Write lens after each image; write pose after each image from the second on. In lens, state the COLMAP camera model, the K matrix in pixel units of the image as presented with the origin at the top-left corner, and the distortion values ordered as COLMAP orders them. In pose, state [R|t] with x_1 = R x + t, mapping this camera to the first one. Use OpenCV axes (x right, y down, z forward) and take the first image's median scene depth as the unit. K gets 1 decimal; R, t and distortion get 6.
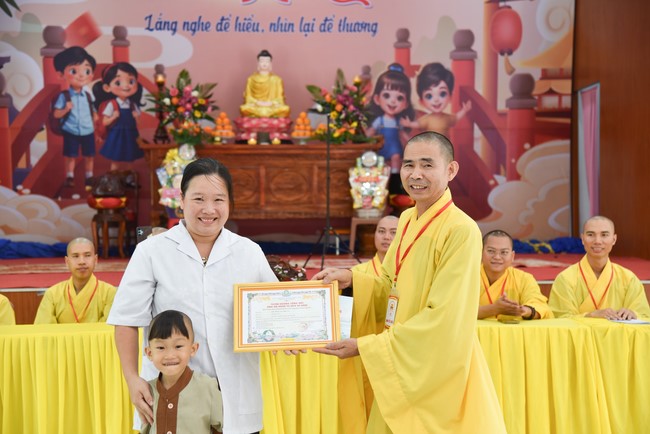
lens RADIAL K [[1096.0, 0, 327.6], [0, 1096.0, 222.2], [0, 0, 1]] dist [0.381936, 0.000000]
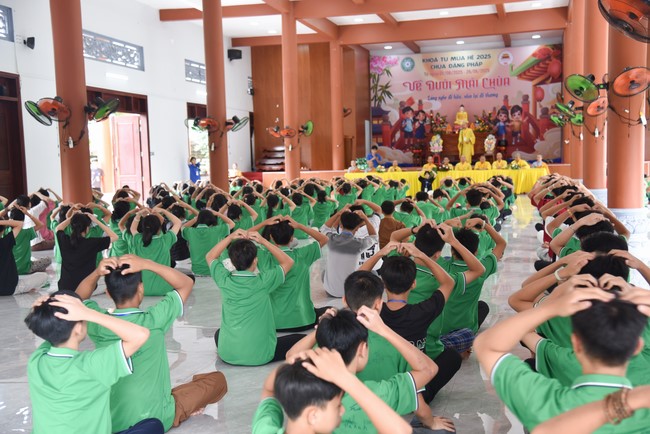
lens RADIAL K [[833.8, 0, 329.6], [0, 833.8, 218.0], [0, 0, 1]] dist [0.219468, 0.000000]
pose [[0.956140, 0.002870, -0.292896, 0.305171], [0.017117, 0.997696, 0.065655, 0.014508], [0.292409, -0.067789, 0.953888, -1.568114]]
